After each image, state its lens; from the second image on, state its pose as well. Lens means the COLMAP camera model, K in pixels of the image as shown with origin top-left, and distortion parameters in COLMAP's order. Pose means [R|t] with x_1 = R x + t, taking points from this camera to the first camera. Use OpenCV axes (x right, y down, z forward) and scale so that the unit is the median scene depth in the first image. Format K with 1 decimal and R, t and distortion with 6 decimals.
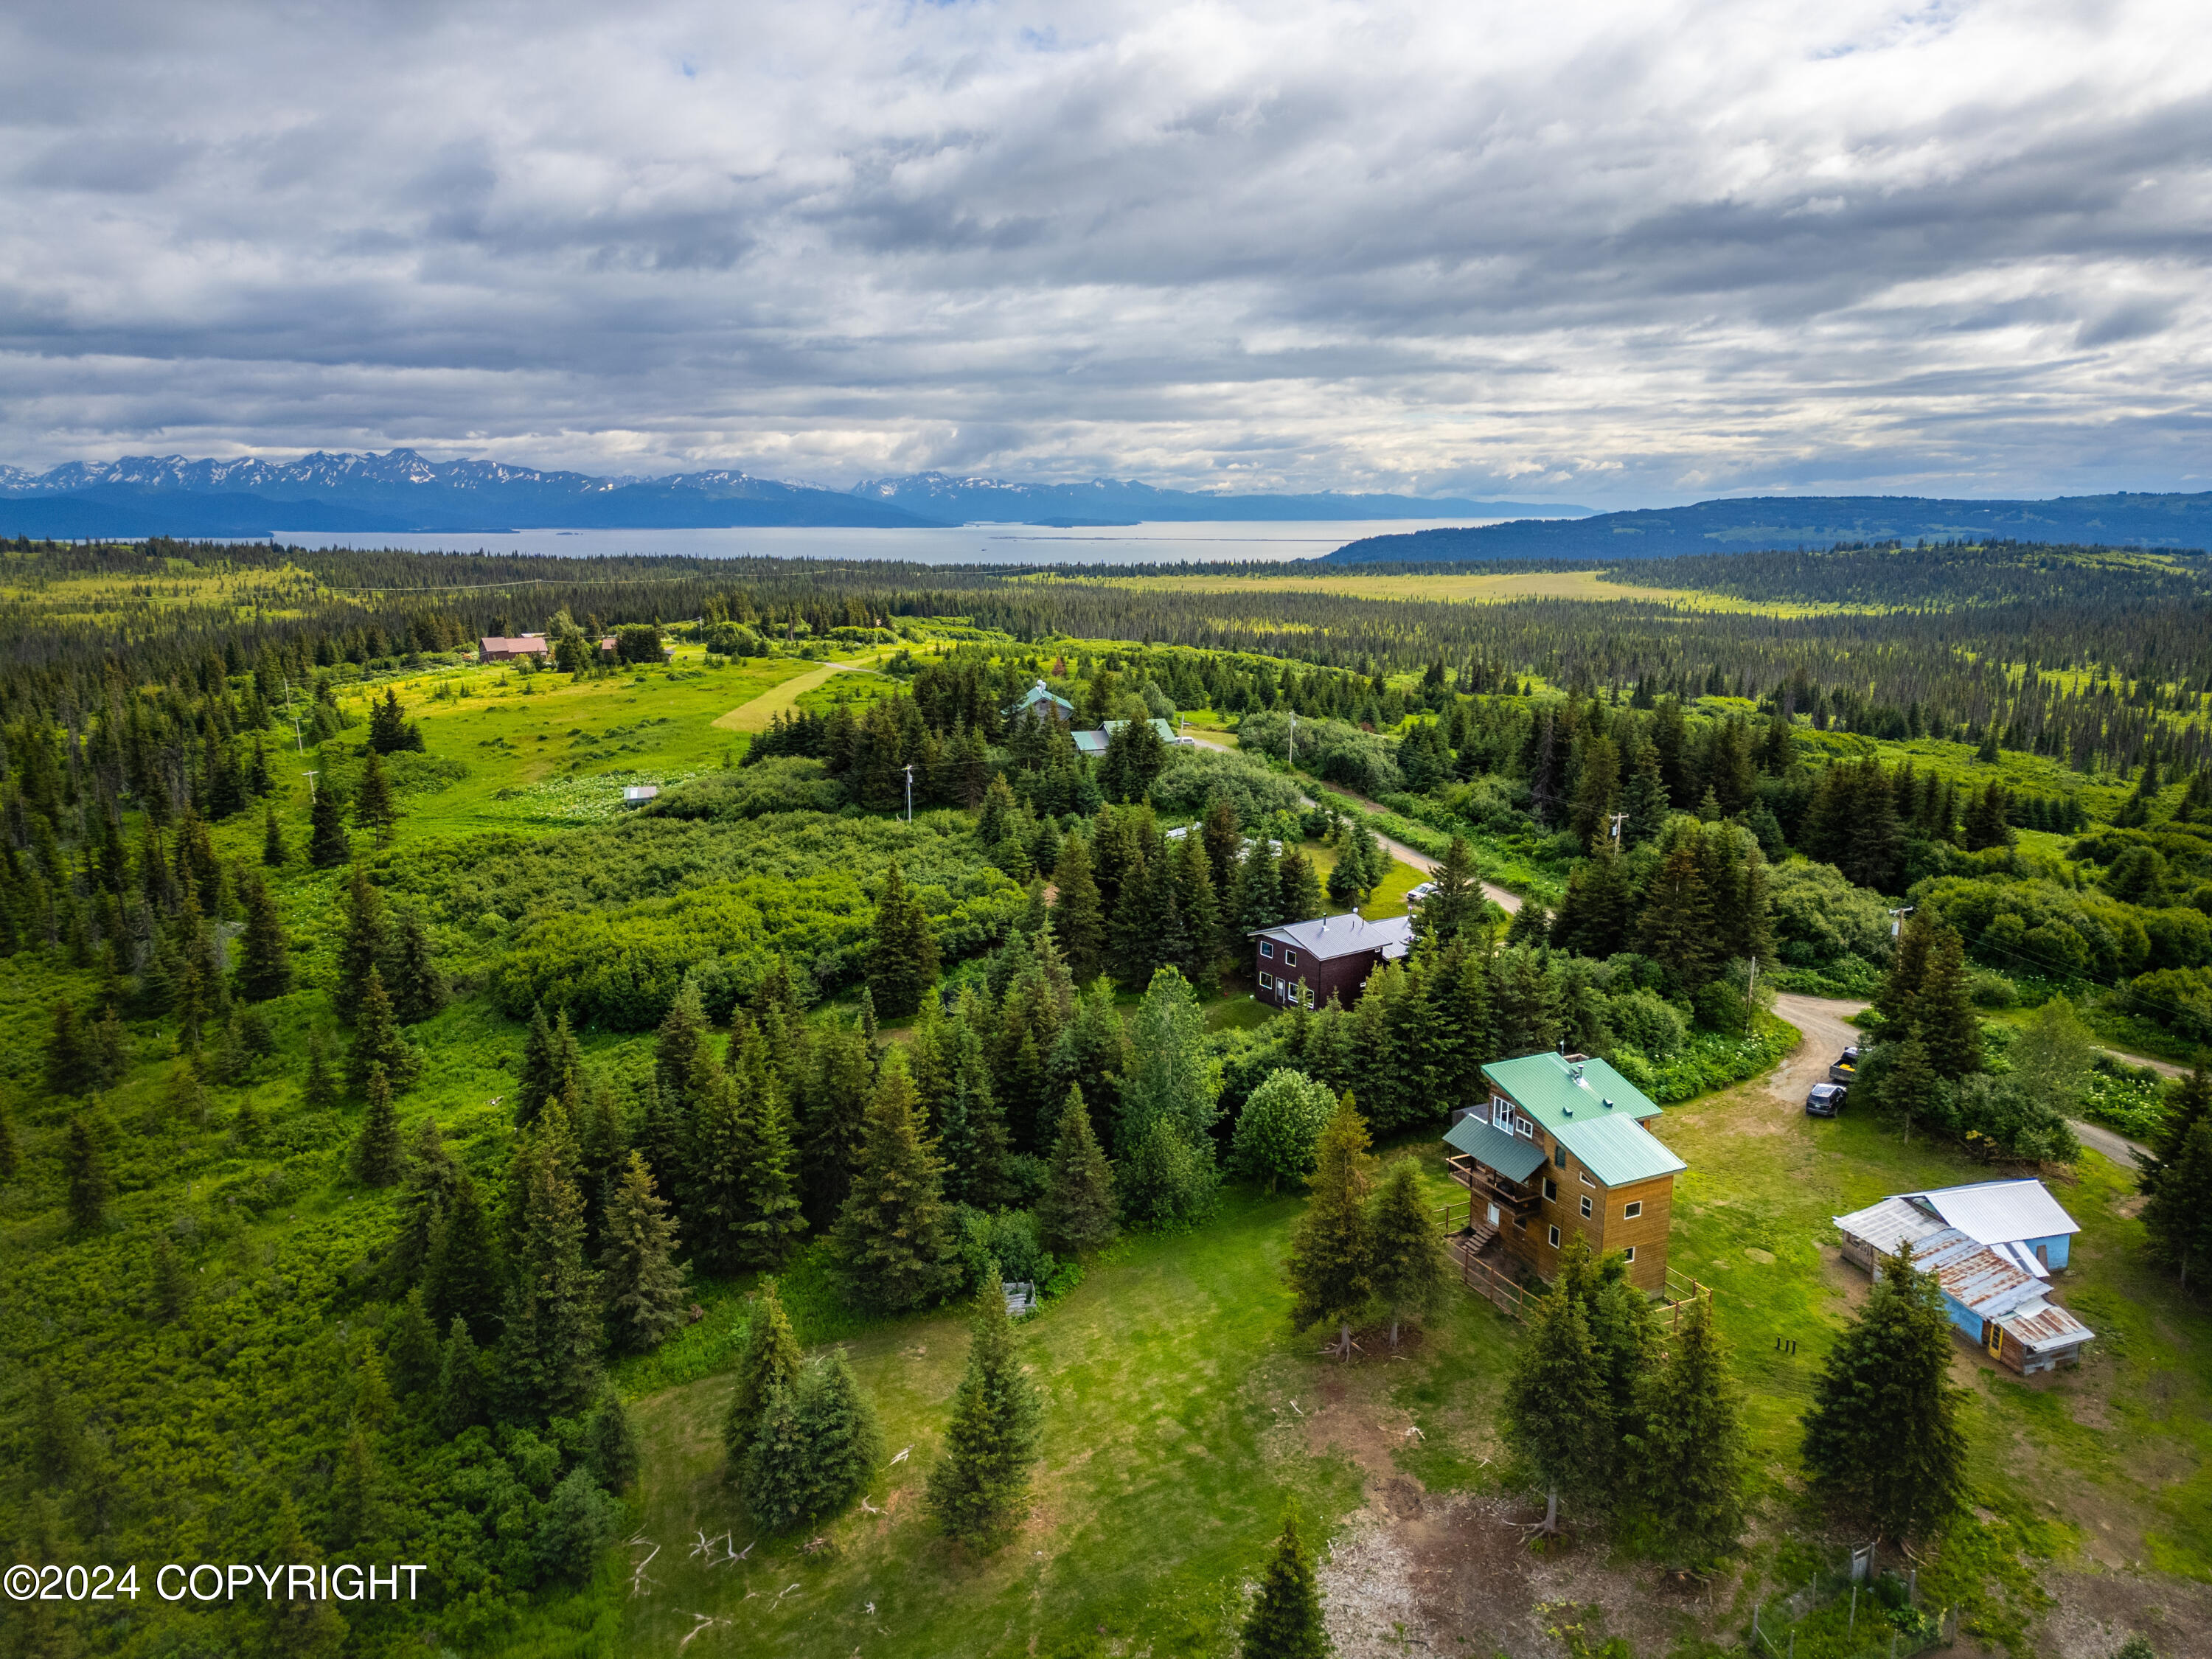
lens RADIAL K [[1539.4, 0, 1098.3], [0, 1539.4, 820.6], [0, 0, 1]] dist [0.100642, -0.108624]
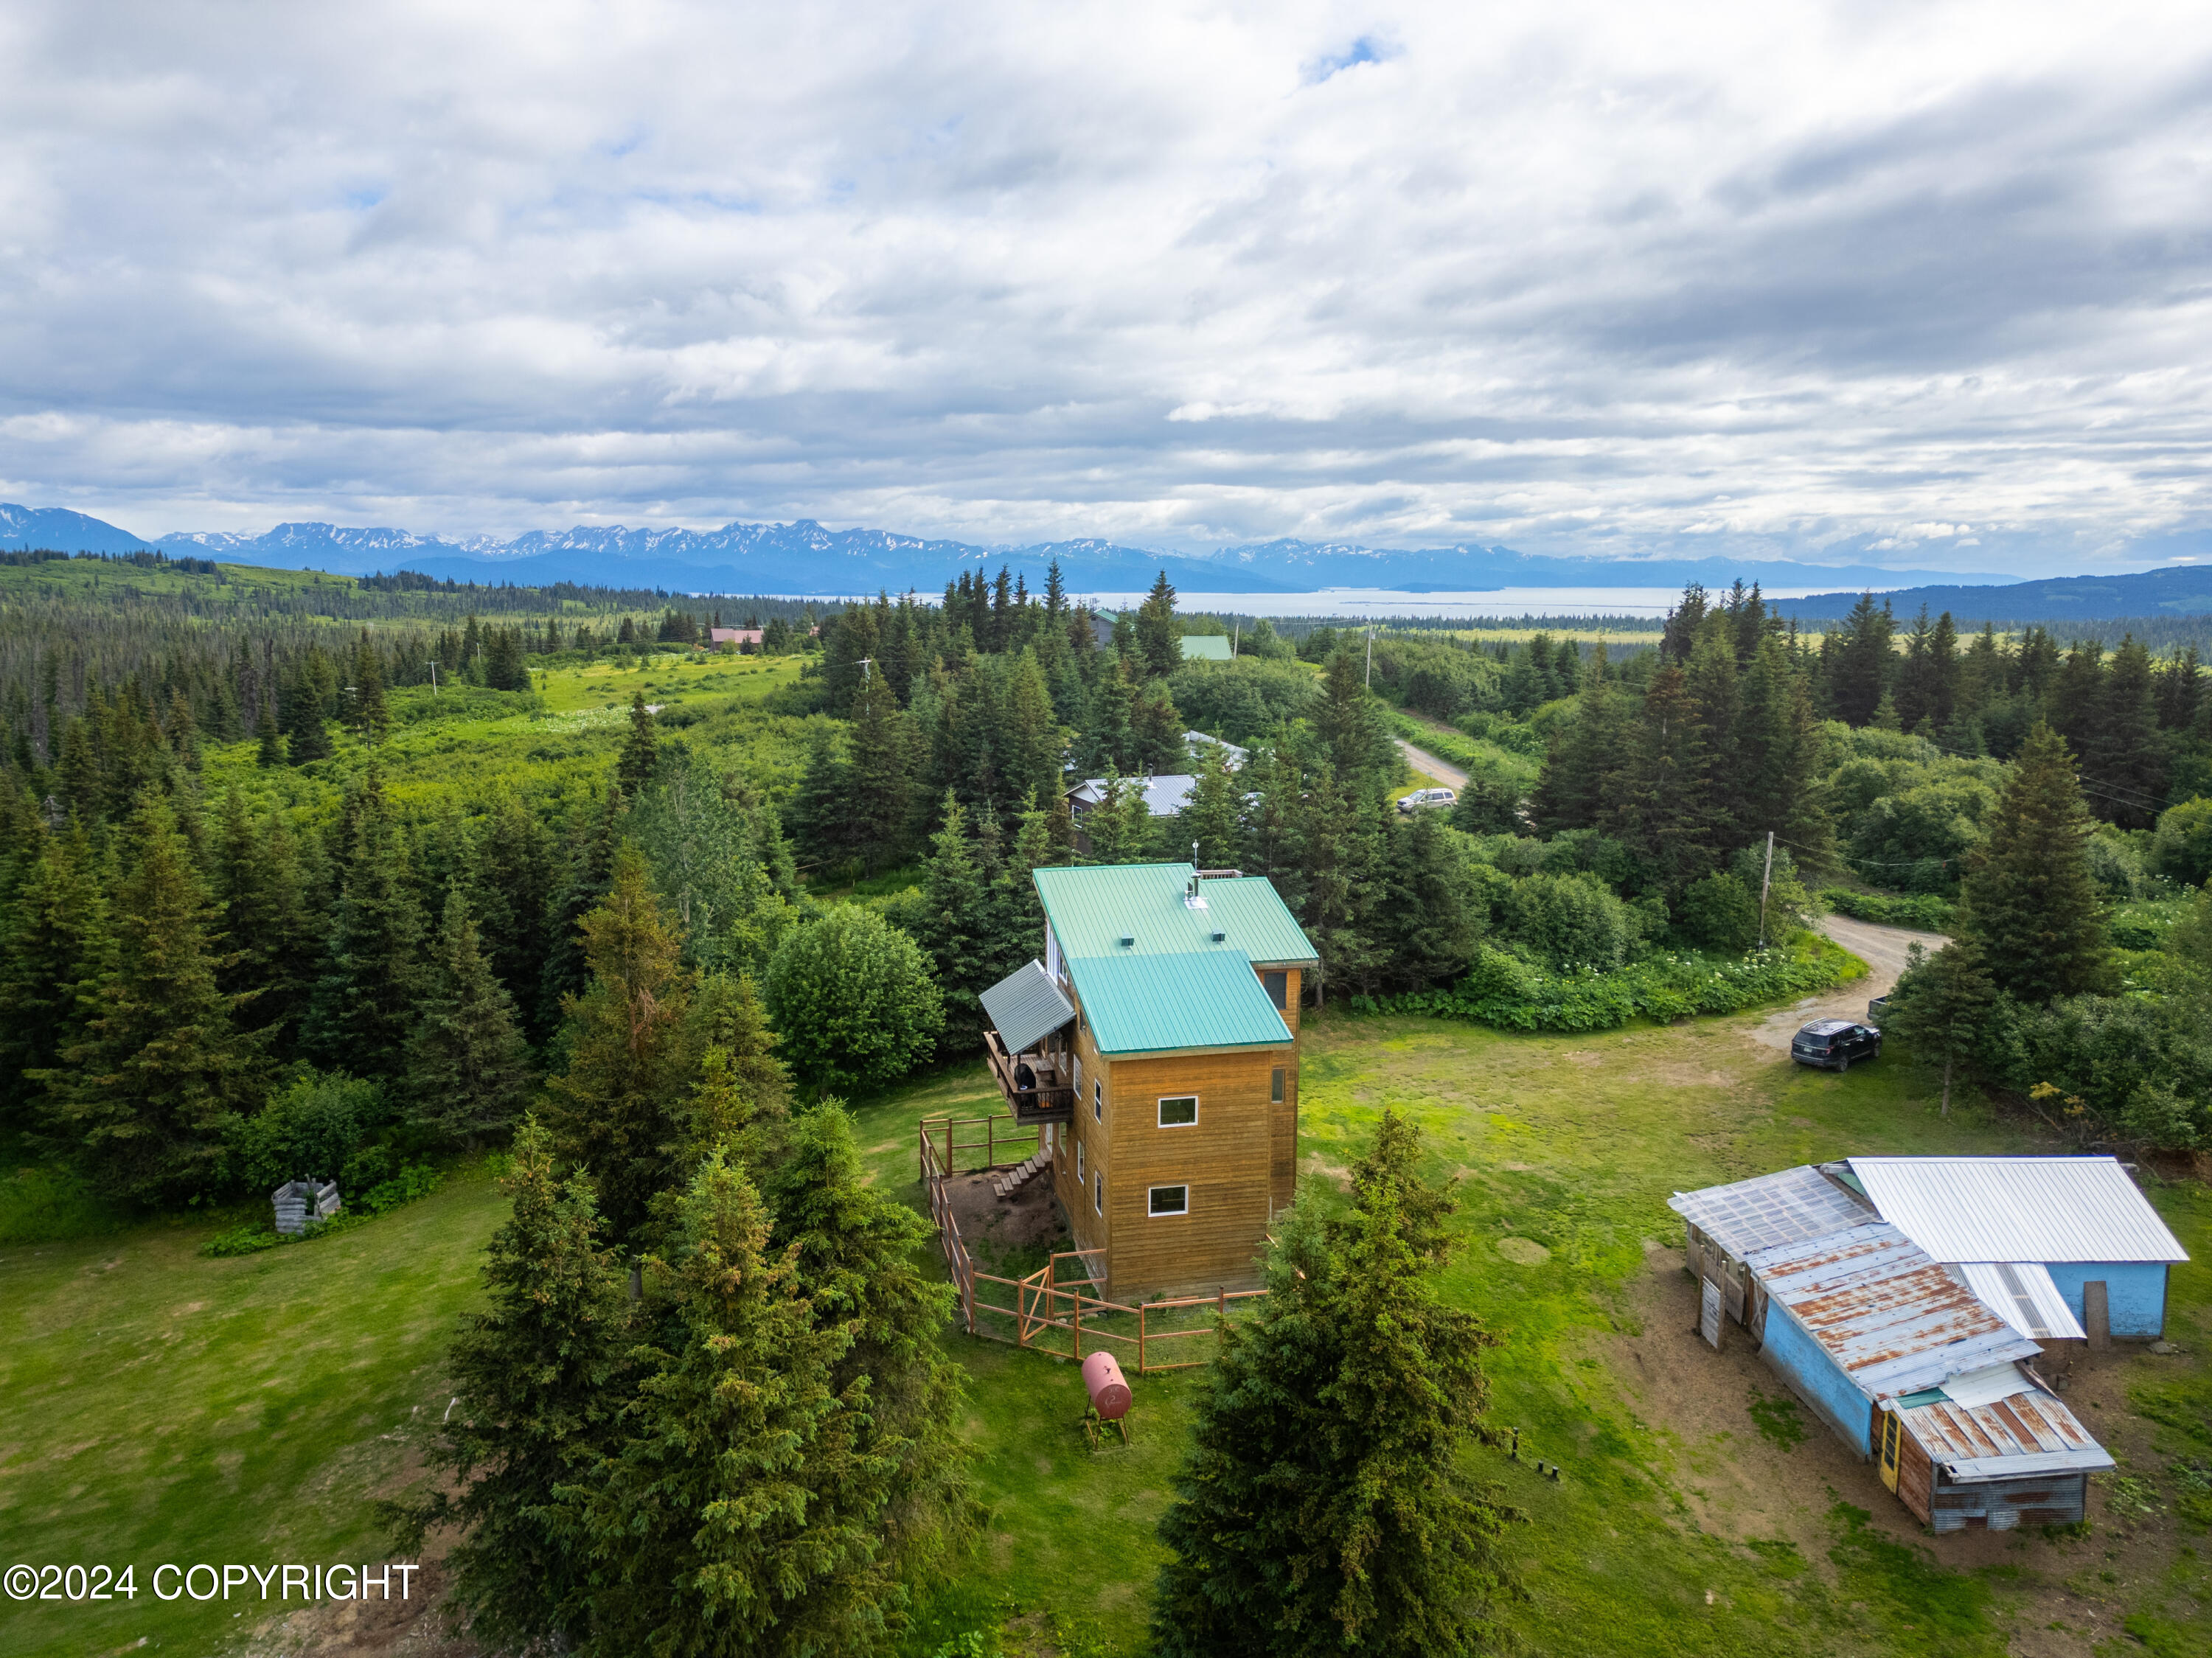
lens RADIAL K [[1527.0, 0, 1109.4], [0, 1527.0, 894.5], [0, 0, 1]] dist [0.060060, -0.058423]
pose [[0.975826, 0.051857, -0.212309, 0.347840], [-0.050677, 0.998655, 0.010998, 0.140719], [0.212594, 0.000027, 0.977141, 0.409650]]
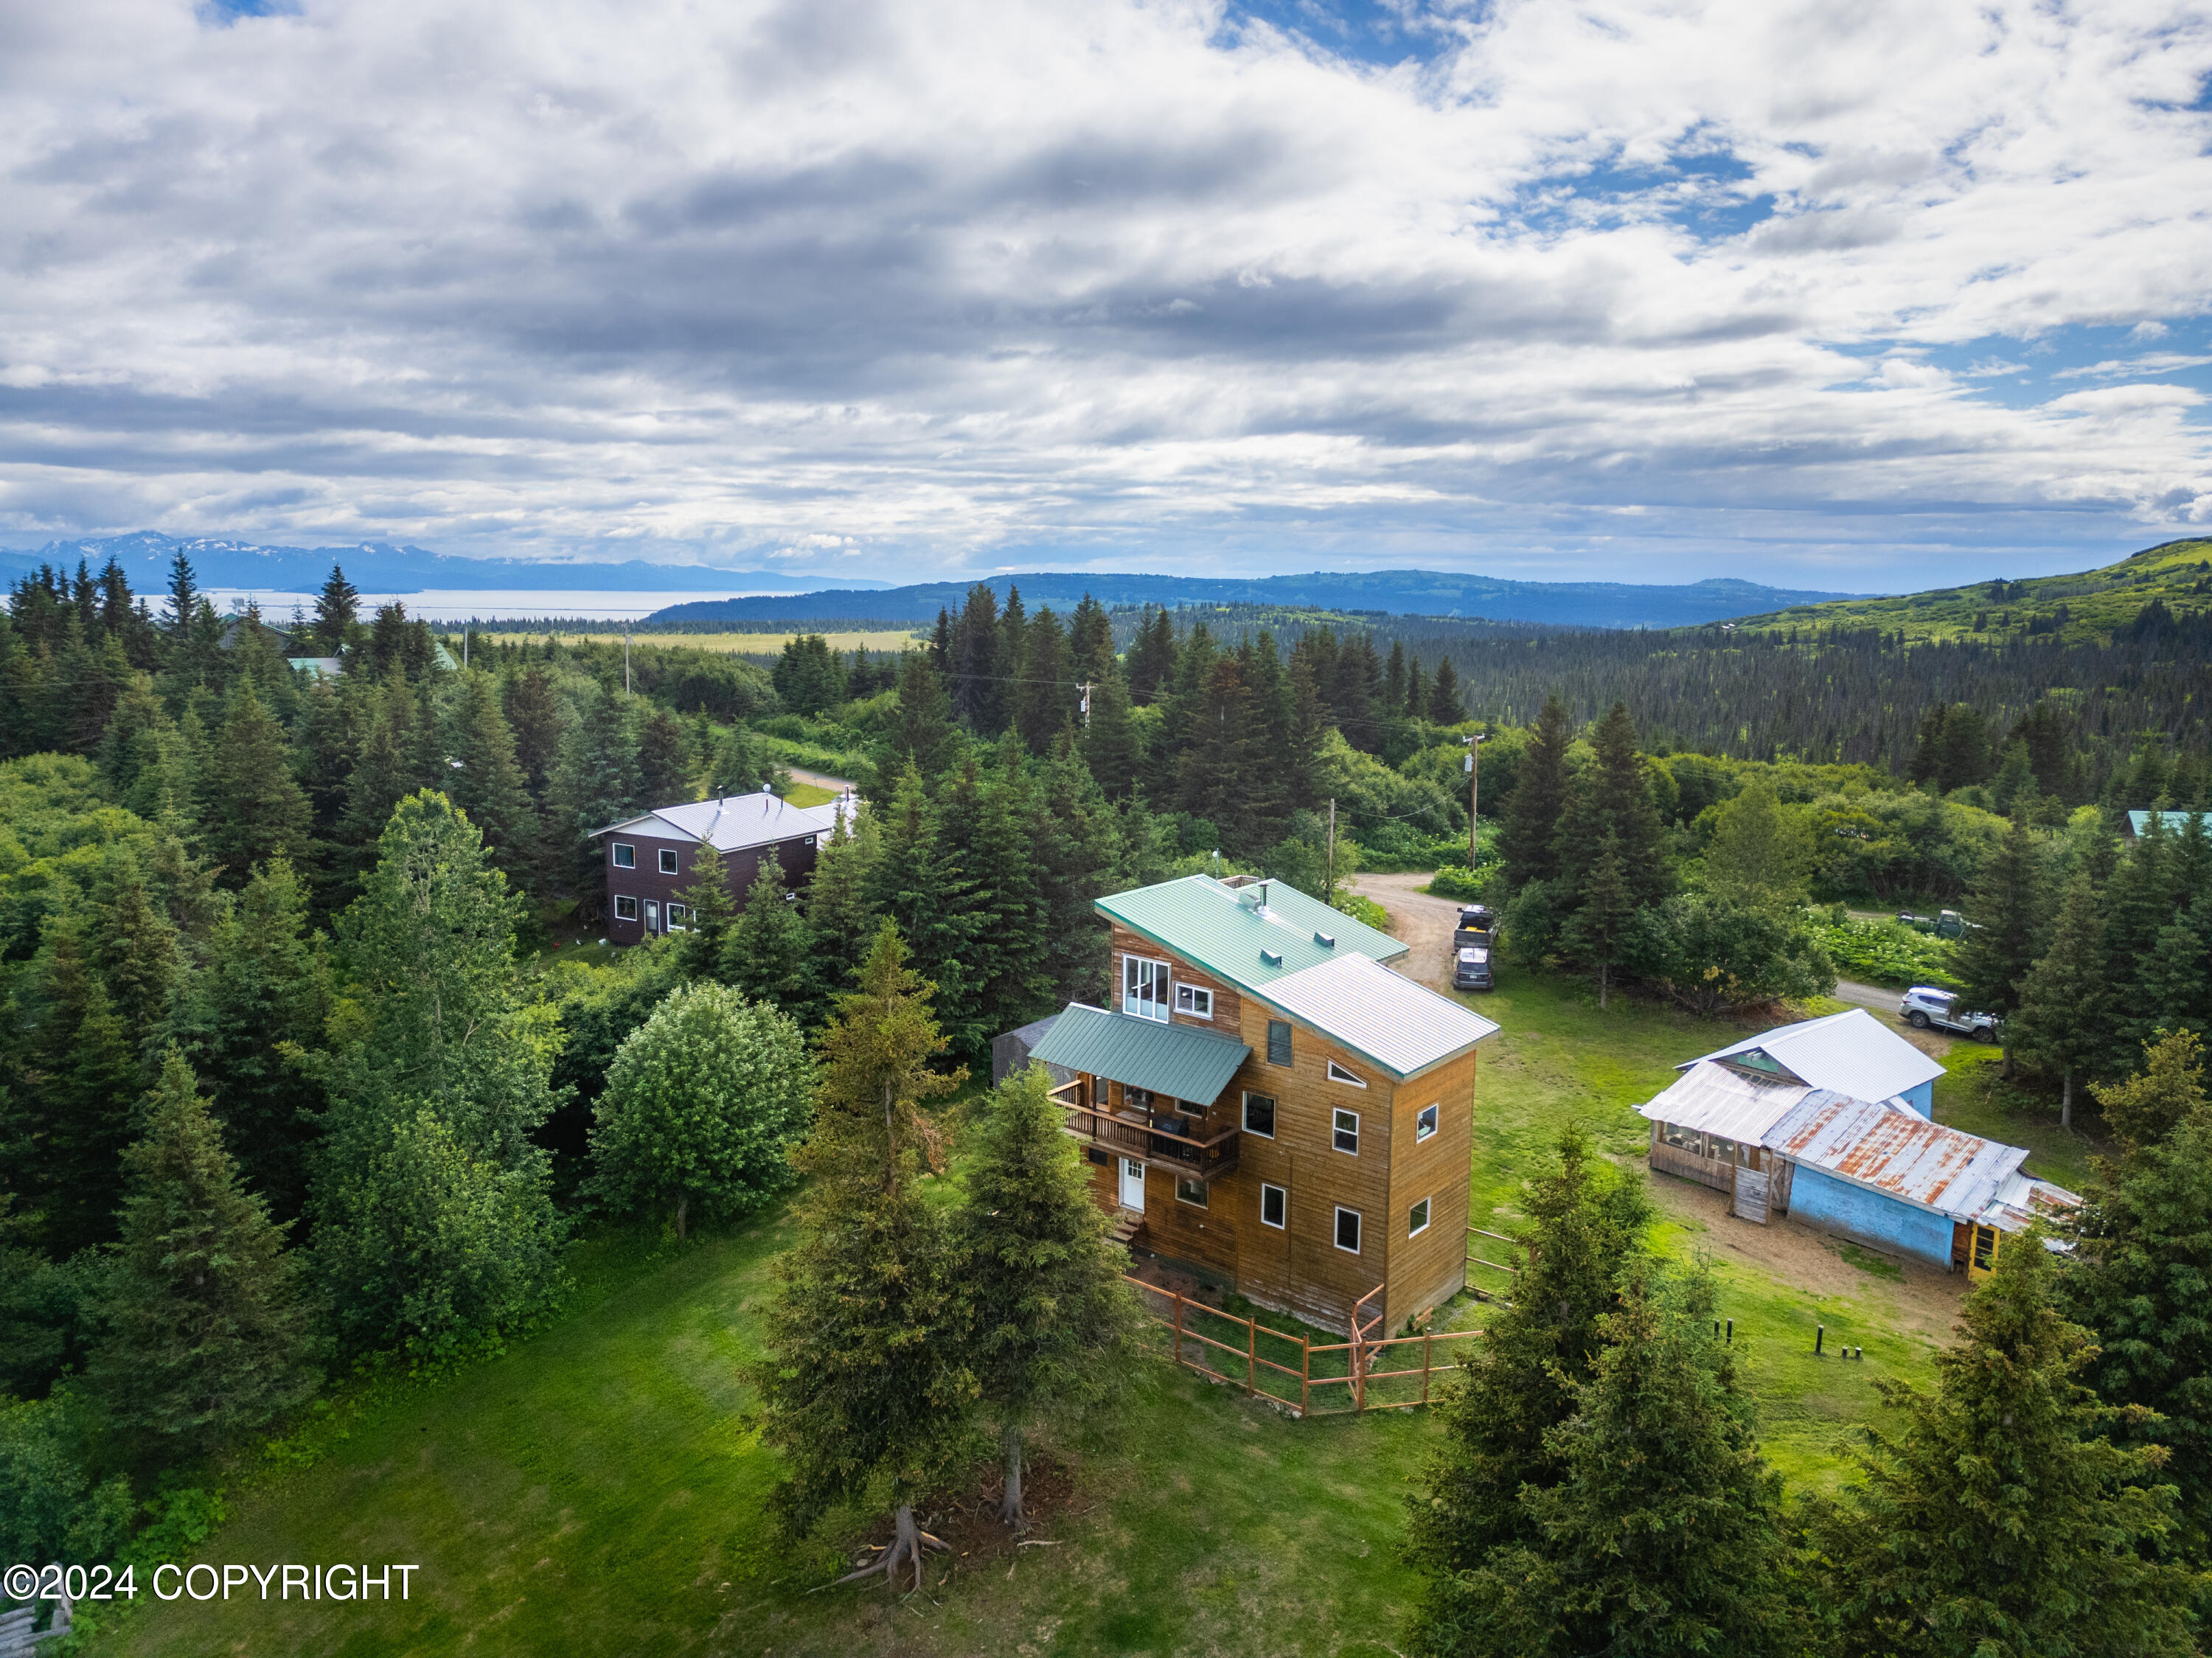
lens RADIAL K [[1539.3, 0, 1098.3], [0, 1539.3, 820.2], [0, 0, 1]] dist [0.100642, -0.108624]
pose [[0.908437, -0.057665, 0.414026, 0.035112], [0.077104, 0.996560, -0.030380, 0.130734], [-0.410850, 0.059521, 0.909758, 0.477688]]
